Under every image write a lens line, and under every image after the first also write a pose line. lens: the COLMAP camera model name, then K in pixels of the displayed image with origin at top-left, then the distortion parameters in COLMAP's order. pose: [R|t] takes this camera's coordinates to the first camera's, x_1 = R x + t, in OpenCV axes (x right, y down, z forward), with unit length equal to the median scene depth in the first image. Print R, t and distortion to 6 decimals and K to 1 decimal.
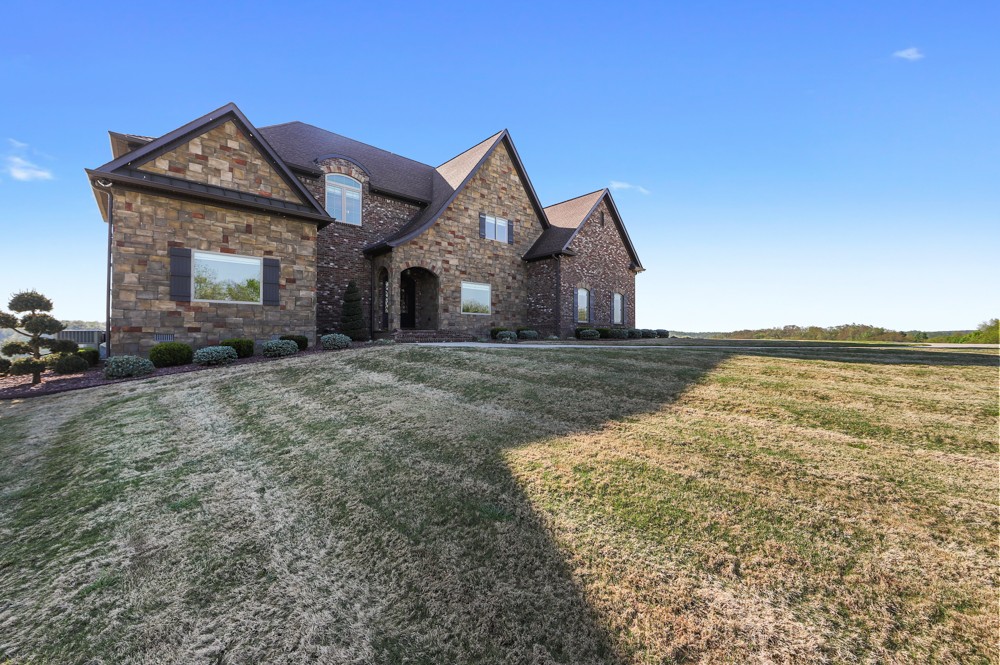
lens RADIAL K [[385.4, 0, 495.1], [0, 385.4, 331.0], [0, 0, 1]] dist [-0.000499, -0.000133]
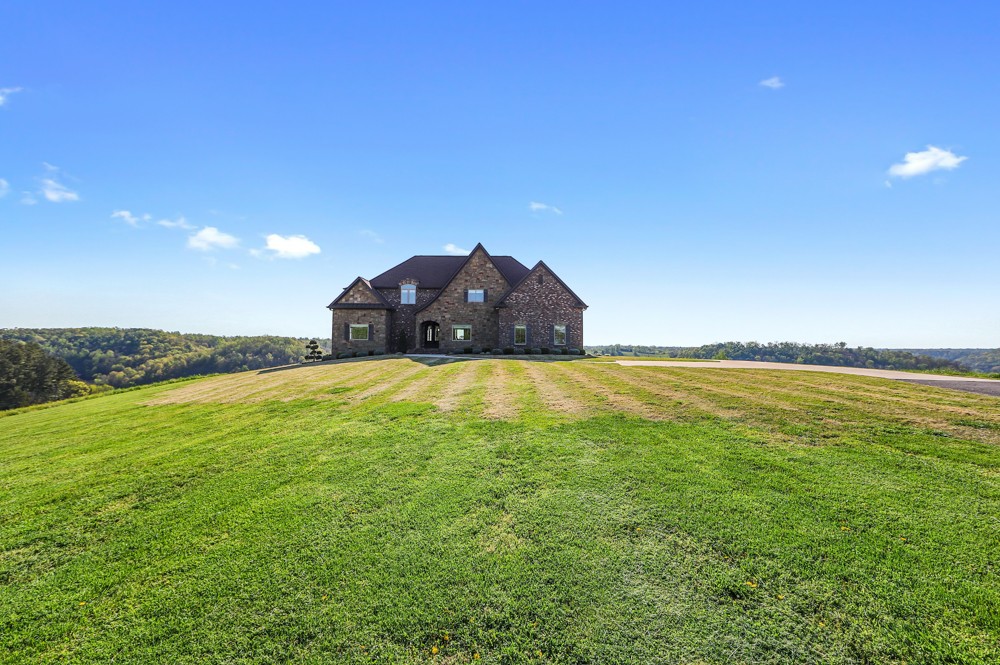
lens RADIAL K [[385.4, 0, 495.1], [0, 385.4, 331.0], [0, 0, 1]] dist [-0.000499, -0.000133]
pose [[0.727751, -0.023353, -0.685444, 1.589524], [-0.003314, 0.999289, -0.037564, -0.022284], [0.685834, 0.029609, 0.727156, -0.360877]]
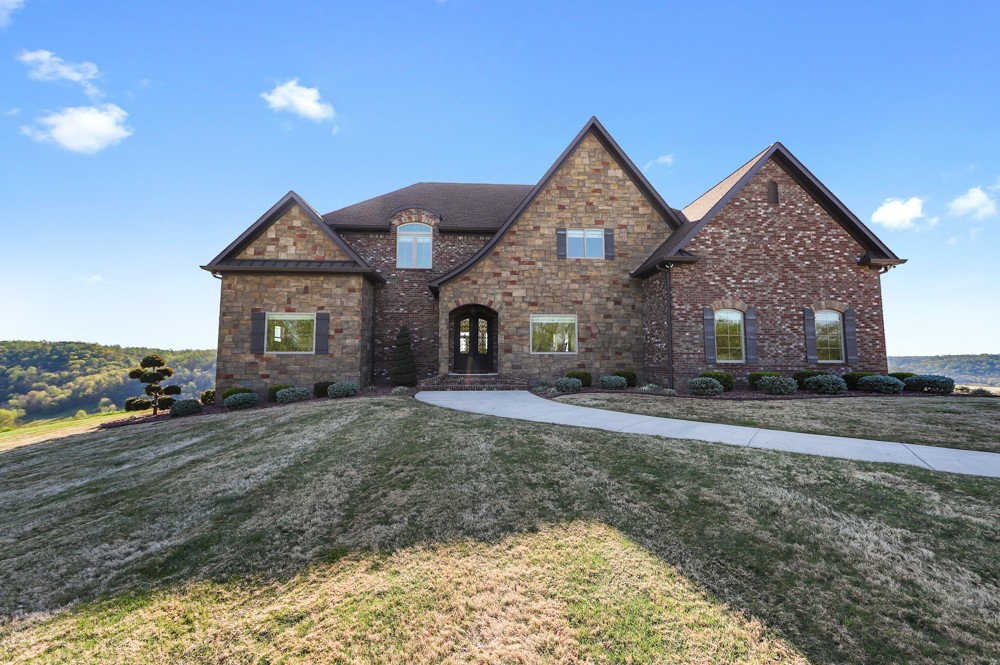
lens RADIAL K [[385.4, 0, 495.1], [0, 385.4, 331.0], [0, 0, 1]] dist [-0.000499, -0.000133]
pose [[0.779080, -0.046405, -0.625205, 0.397006], [0.005687, 0.997739, -0.066969, -0.041687], [0.626899, 0.048619, 0.777582, 0.329124]]
